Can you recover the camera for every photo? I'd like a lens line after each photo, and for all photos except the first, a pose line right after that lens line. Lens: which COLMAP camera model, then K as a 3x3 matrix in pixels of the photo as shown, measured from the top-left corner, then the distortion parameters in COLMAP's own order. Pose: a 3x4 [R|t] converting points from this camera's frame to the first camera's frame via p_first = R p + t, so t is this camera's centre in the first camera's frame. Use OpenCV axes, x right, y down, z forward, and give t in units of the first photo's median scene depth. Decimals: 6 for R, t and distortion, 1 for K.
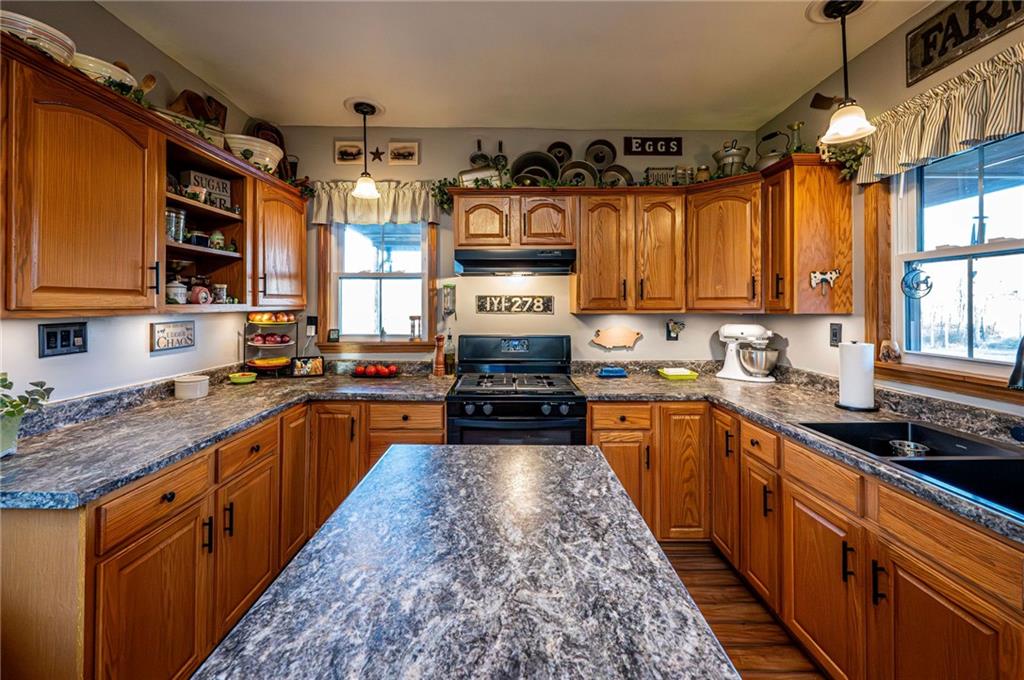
lens RADIAL K [[411.8, 0, 515.5], [0, 411.8, 307.8], [0, 0, 1]] dist [-0.002356, 0.001193]
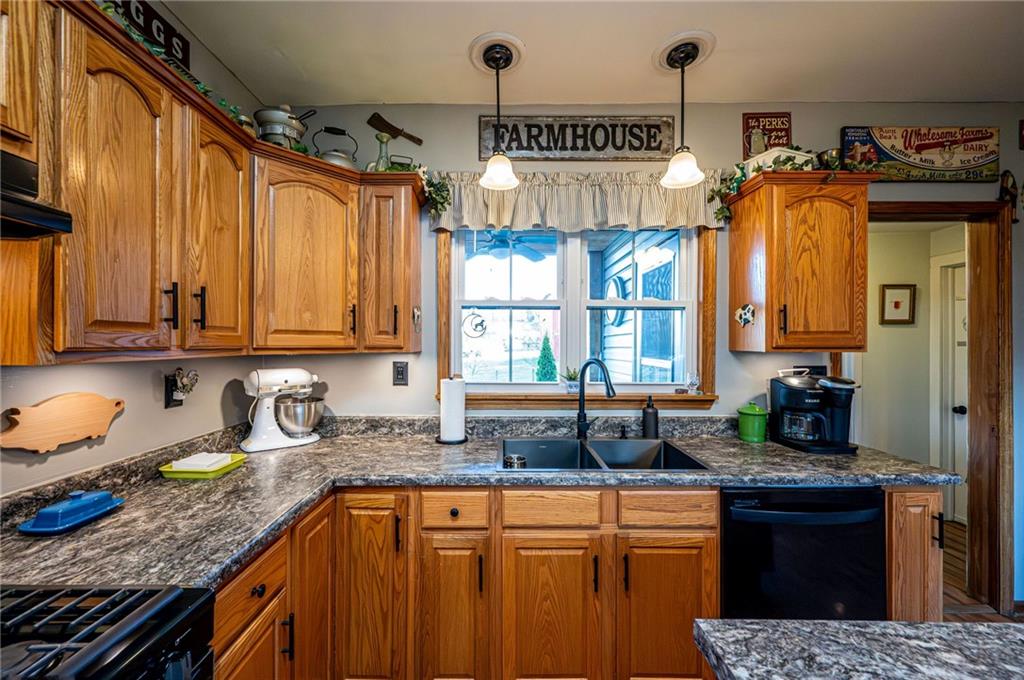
lens RADIAL K [[411.8, 0, 507.0], [0, 411.8, 340.7], [0, 0, 1]] dist [-0.002356, 0.001193]
pose [[0.020363, 0.009324, 0.999749, -0.197806], [0.000855, 0.999956, -0.009343, -0.001649], [-0.999792, 0.001045, 0.020354, 0.764788]]
